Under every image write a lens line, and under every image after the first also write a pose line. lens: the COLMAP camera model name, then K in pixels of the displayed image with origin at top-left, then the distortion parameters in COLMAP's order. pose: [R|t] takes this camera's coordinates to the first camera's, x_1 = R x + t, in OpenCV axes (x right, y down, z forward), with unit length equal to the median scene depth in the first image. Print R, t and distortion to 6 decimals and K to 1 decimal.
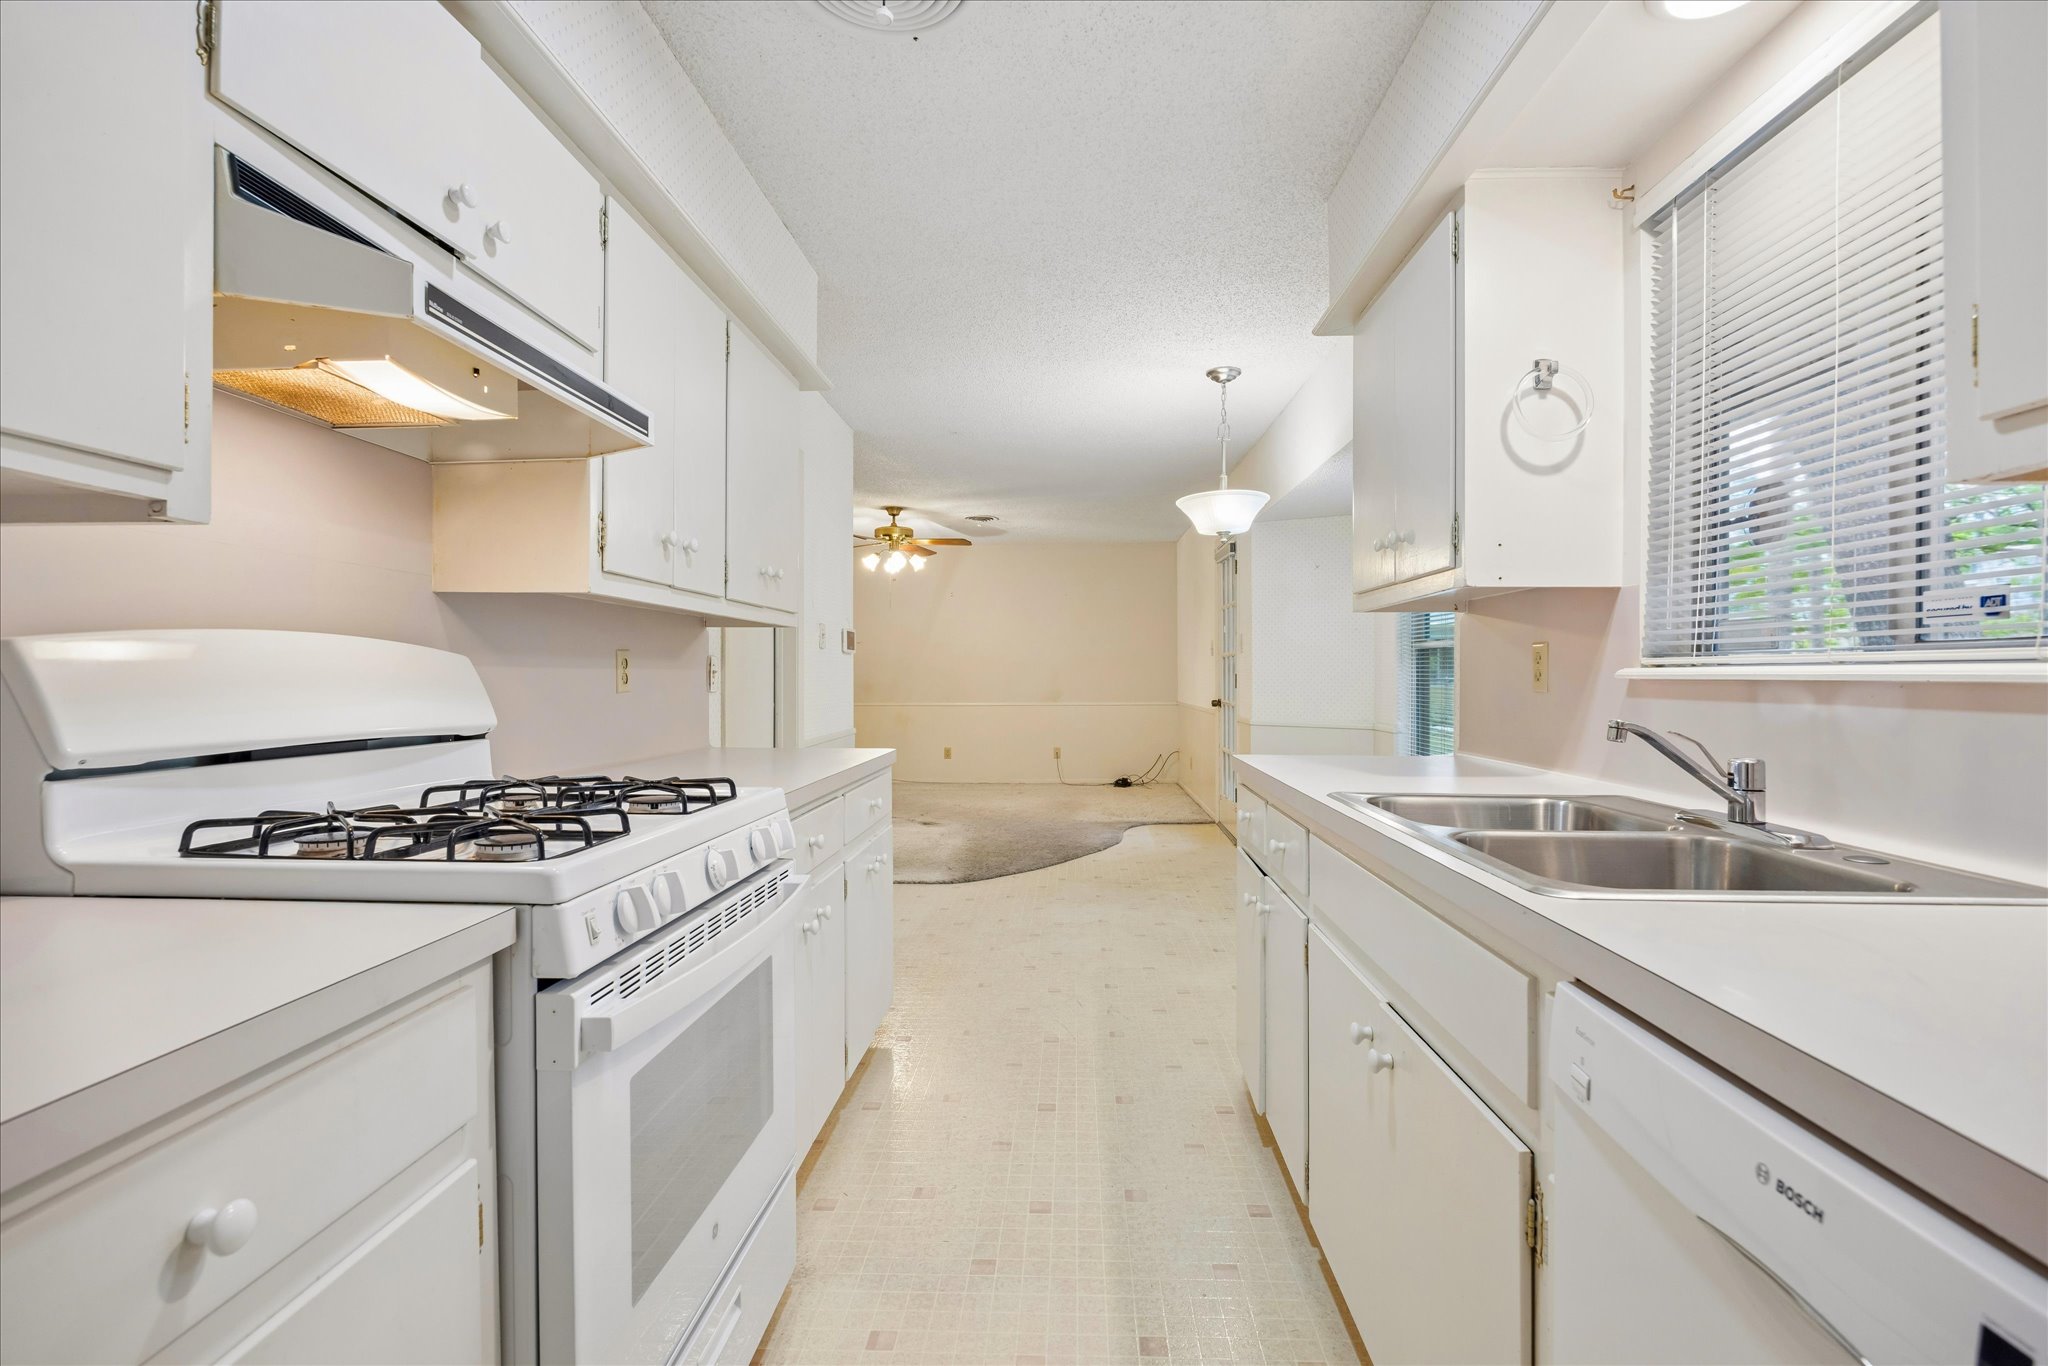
lens RADIAL K [[942.4, 0, 1034.2], [0, 942.4, 695.7], [0, 0, 1]] dist [-0.025953, 0.000022]
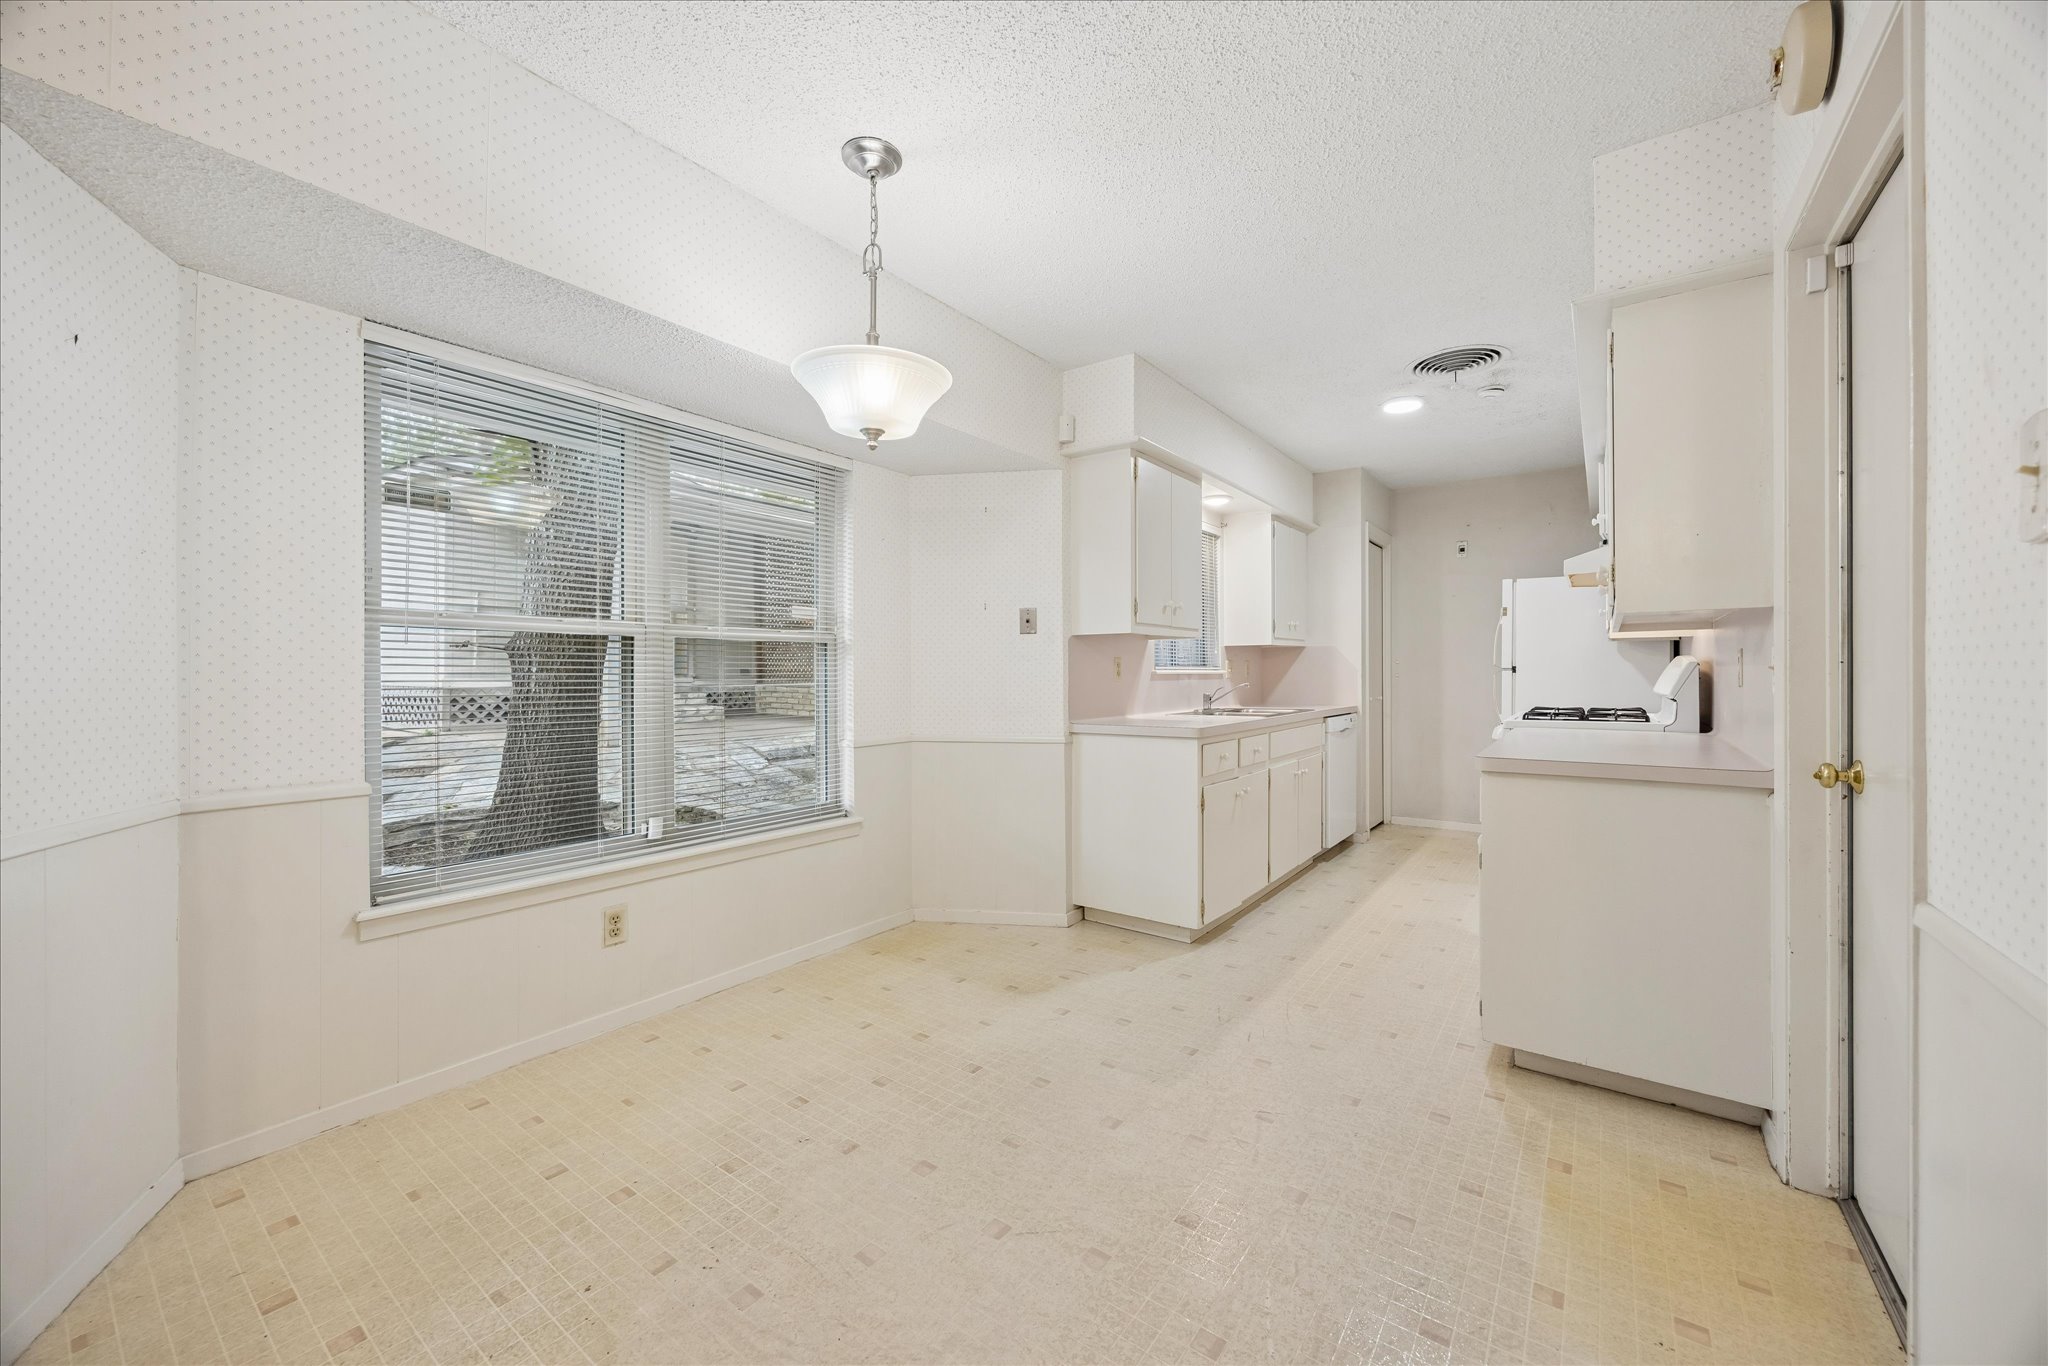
lens RADIAL K [[775.0, 0, 1035.0], [0, 775.0, 680.9], [0, 0, 1]] dist [-0.000899, -0.000111]
pose [[-0.833095, -0.001527, 0.553127, -0.303102], [0.015979, 0.999512, 0.026827, -0.057392], [-0.552898, 0.031188, -0.832665, 2.738178]]
